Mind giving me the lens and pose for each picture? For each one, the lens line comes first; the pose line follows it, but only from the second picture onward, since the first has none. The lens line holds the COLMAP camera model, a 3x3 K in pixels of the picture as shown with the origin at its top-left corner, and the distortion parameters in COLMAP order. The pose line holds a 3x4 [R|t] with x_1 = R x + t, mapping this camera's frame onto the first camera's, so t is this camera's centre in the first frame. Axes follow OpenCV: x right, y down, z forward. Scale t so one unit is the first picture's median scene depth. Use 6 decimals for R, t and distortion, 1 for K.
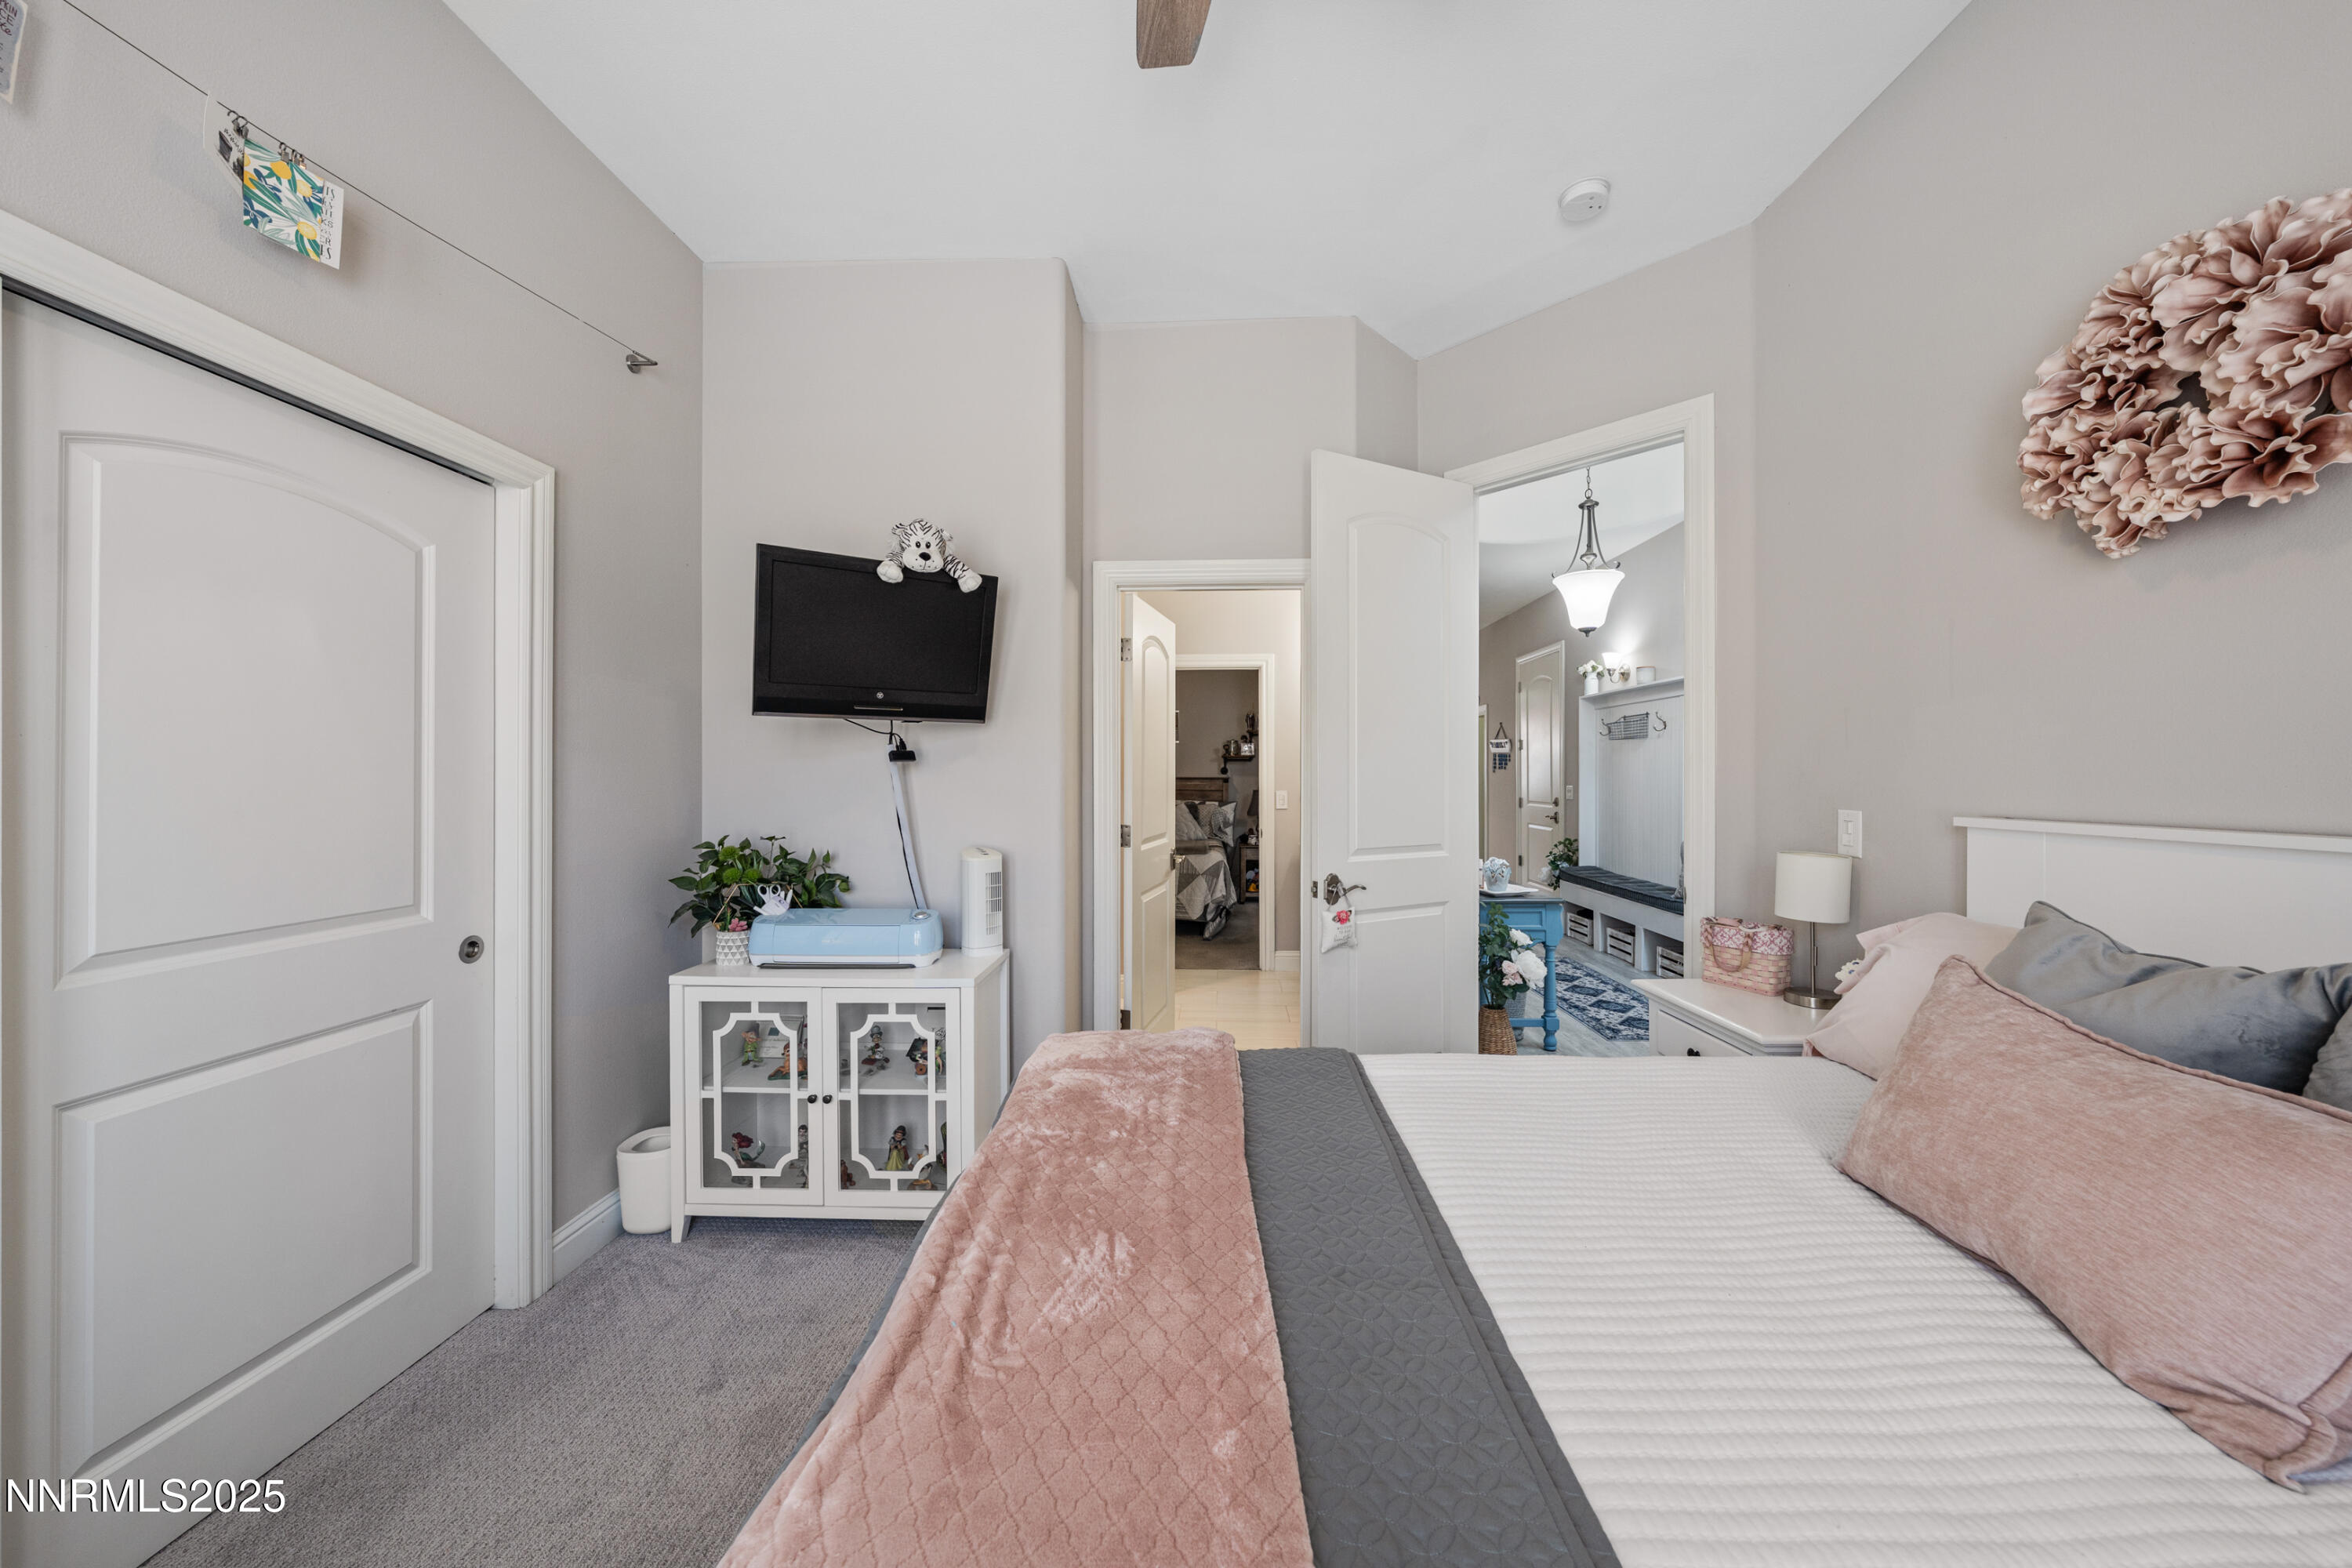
lens RADIAL K [[796.2, 0, 1188.8], [0, 796.2, 782.1], [0, 0, 1]] dist [-0.004244, 0.000914]
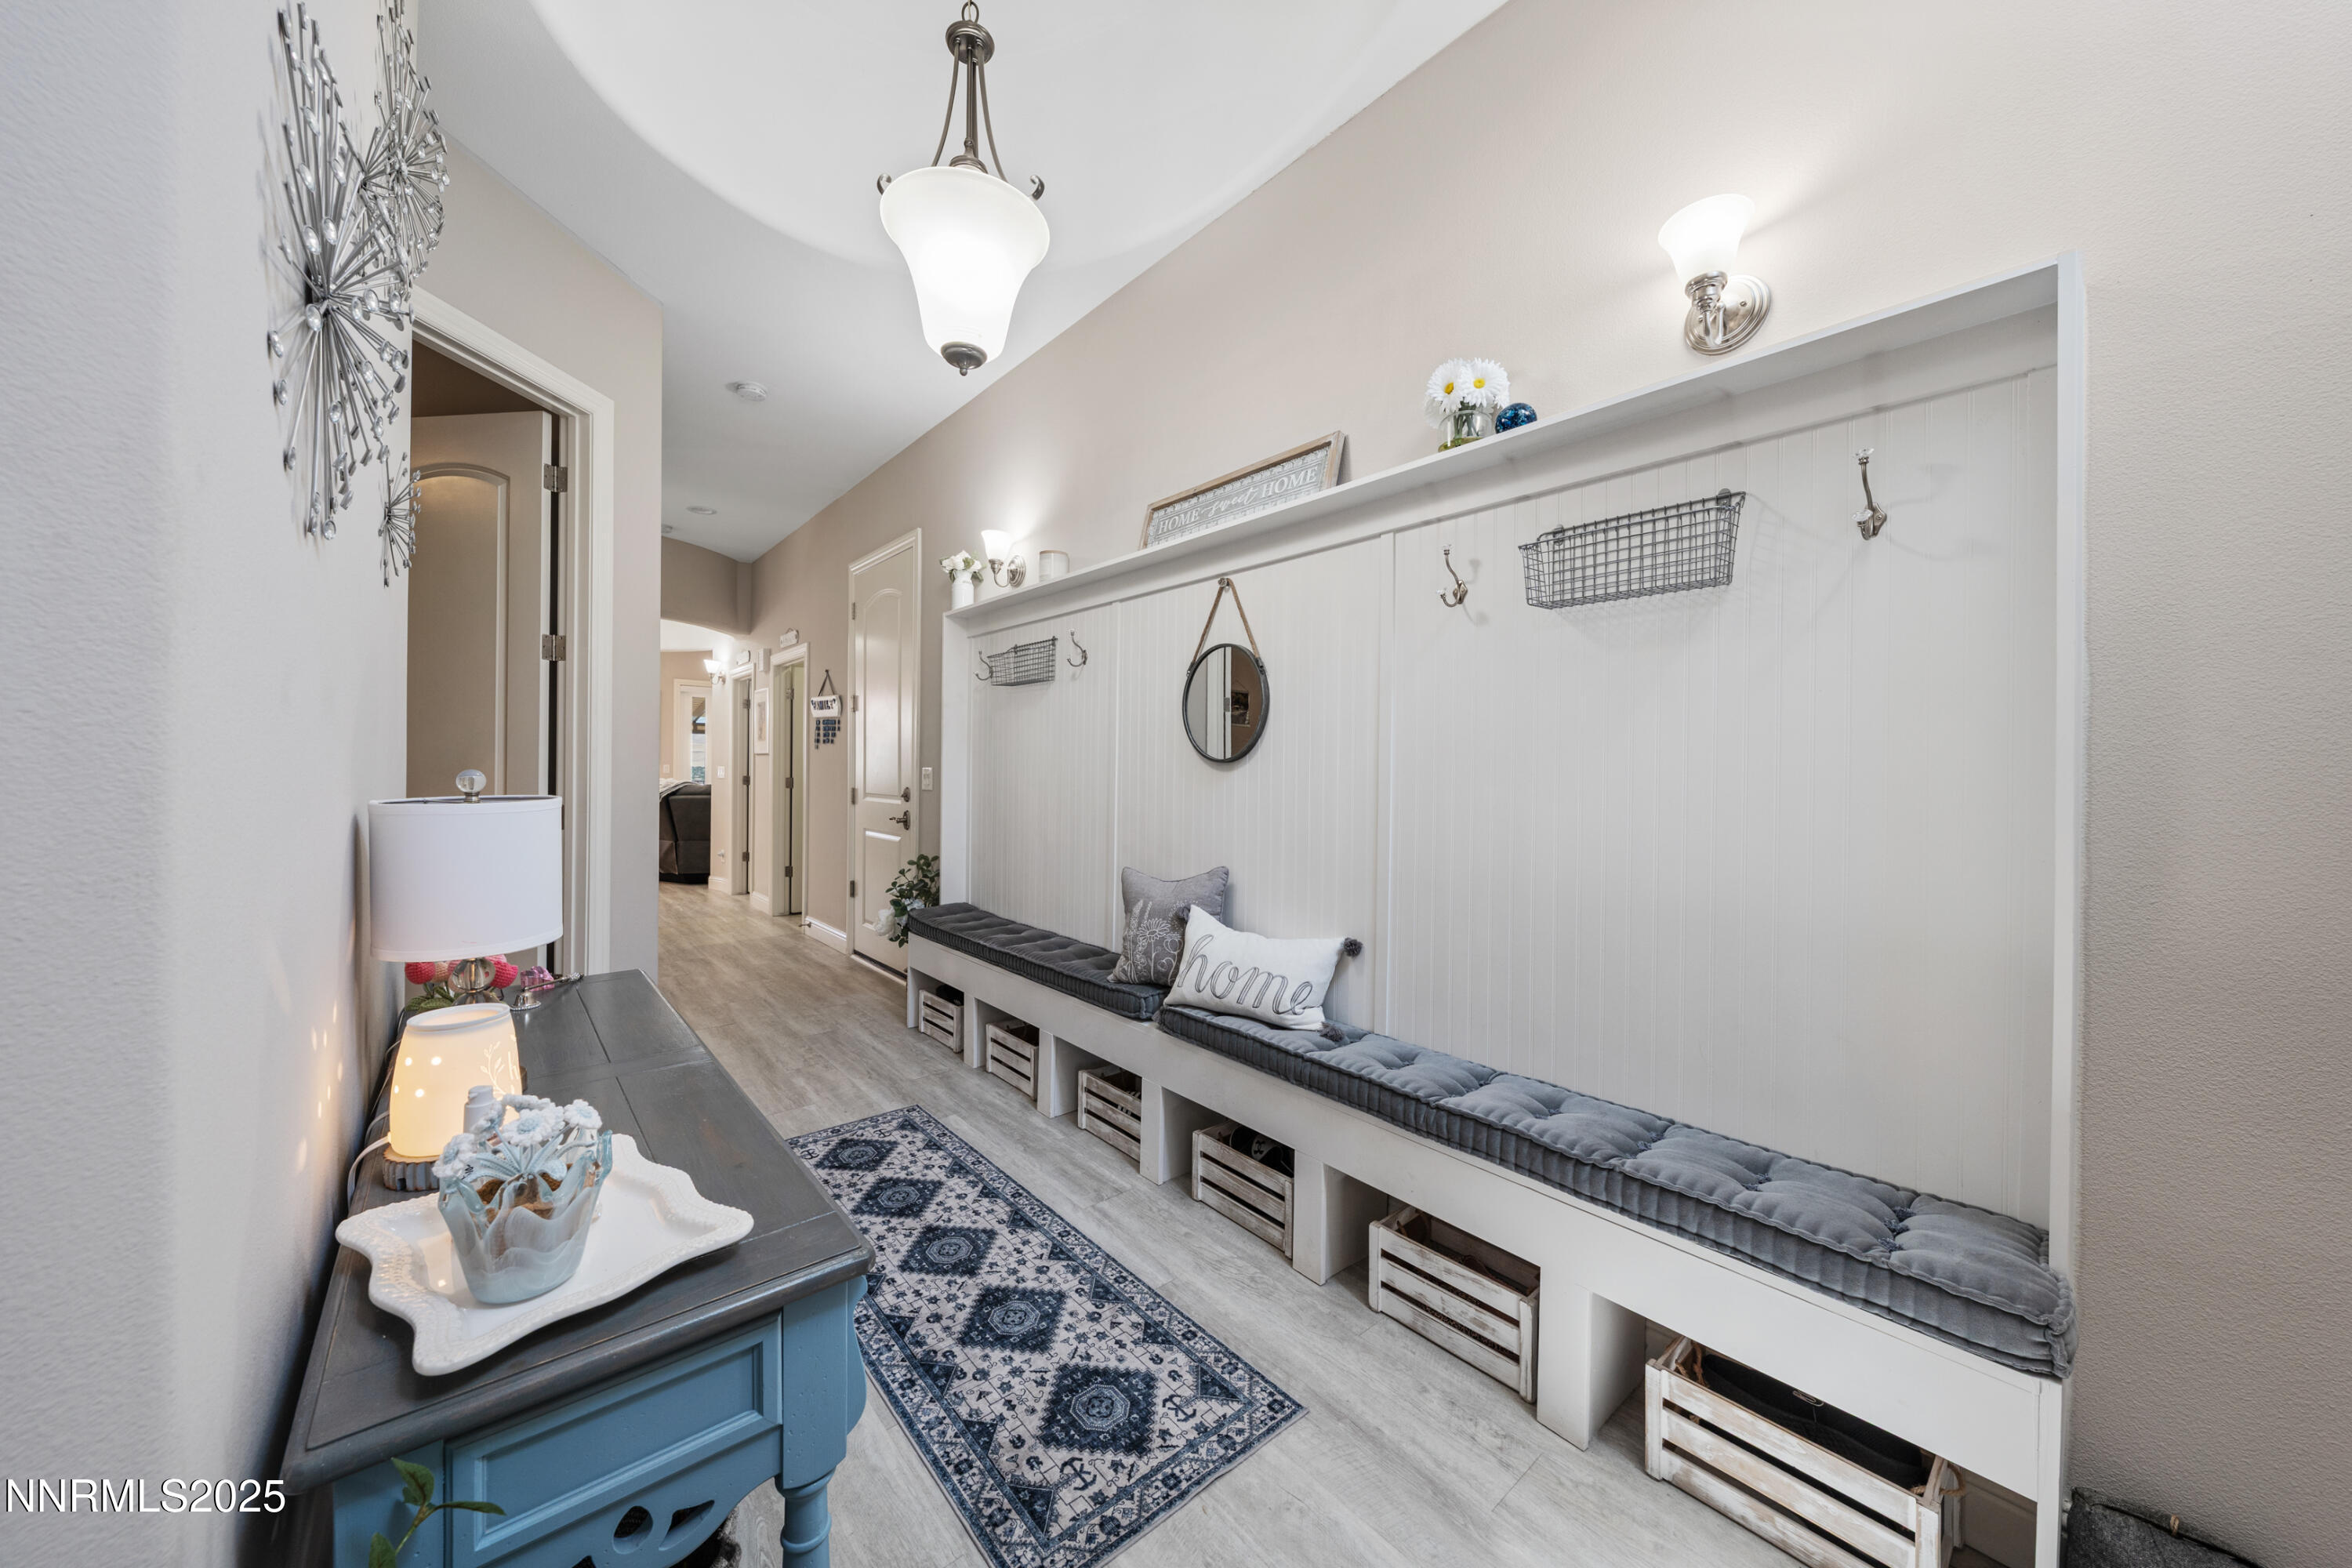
lens RADIAL K [[831.9, 0, 1181.1], [0, 831.9, 782.7], [0, 0, 1]] dist [-0.000147, -0.000013]
pose [[0.741710, 0.004140, 0.670708, 0.225048], [-0.010242, 0.999934, 0.005154, 0.012274], [-0.670643, -0.010692, 0.741703, 0.456251]]
